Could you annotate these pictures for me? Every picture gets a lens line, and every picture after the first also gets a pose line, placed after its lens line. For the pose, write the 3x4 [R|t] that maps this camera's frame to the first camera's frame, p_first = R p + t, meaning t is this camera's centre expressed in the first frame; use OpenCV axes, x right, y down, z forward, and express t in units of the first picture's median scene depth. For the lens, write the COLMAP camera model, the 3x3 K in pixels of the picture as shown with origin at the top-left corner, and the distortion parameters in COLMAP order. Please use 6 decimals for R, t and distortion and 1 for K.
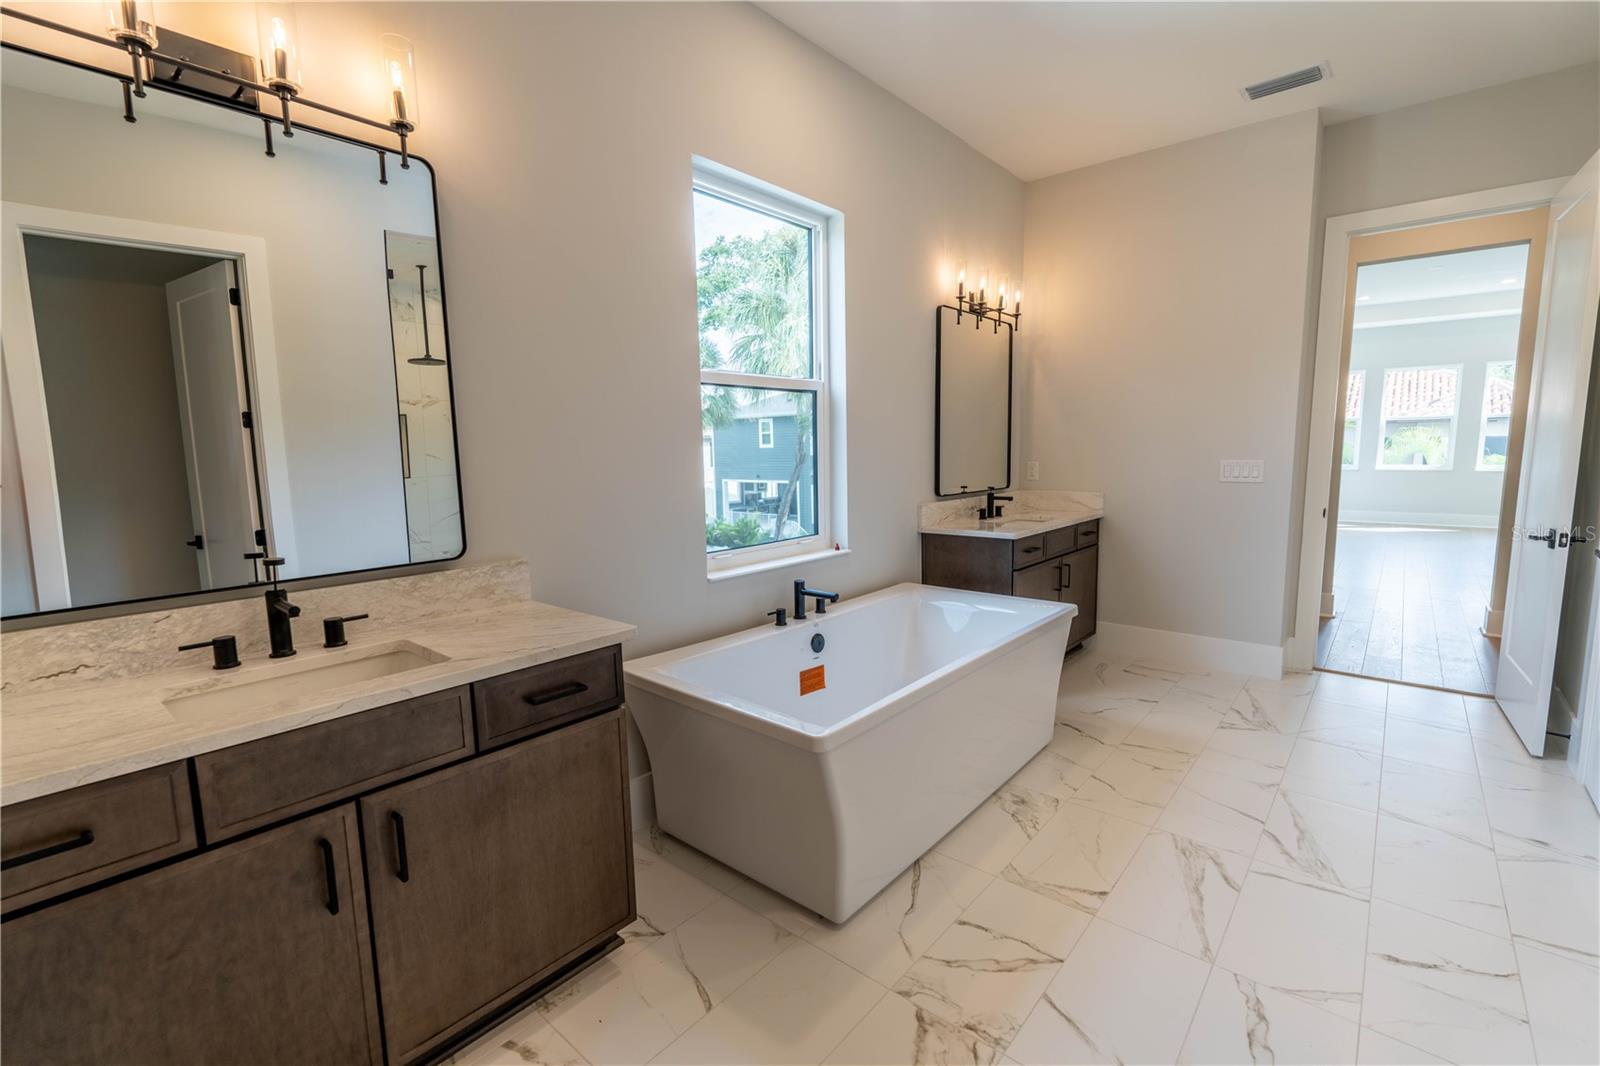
lens RADIAL K [[704.5, 0, 802.3], [0, 704.5, 534.8], [0, 0, 1]] dist [-0.008950, 0.000147]
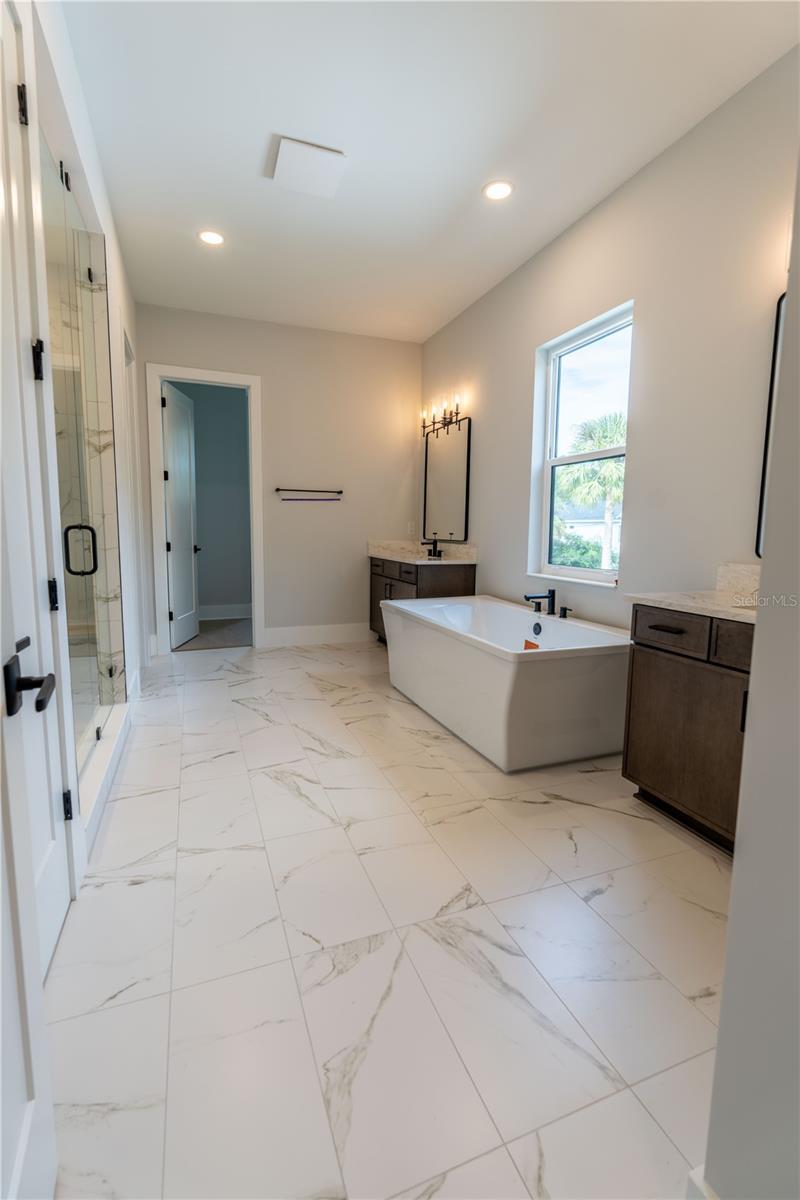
lens RADIAL K [[528.4, 0, 397.5], [0, 528.4, 593.7], [0, 0, 1]] dist [-0.008950, 0.000147]
pose [[-0.473000, 0.124809, -0.872177, 1.703024], [-0.112632, 0.973228, 0.200352, -0.174198], [0.873833, 0.193002, -0.446280, 1.809296]]
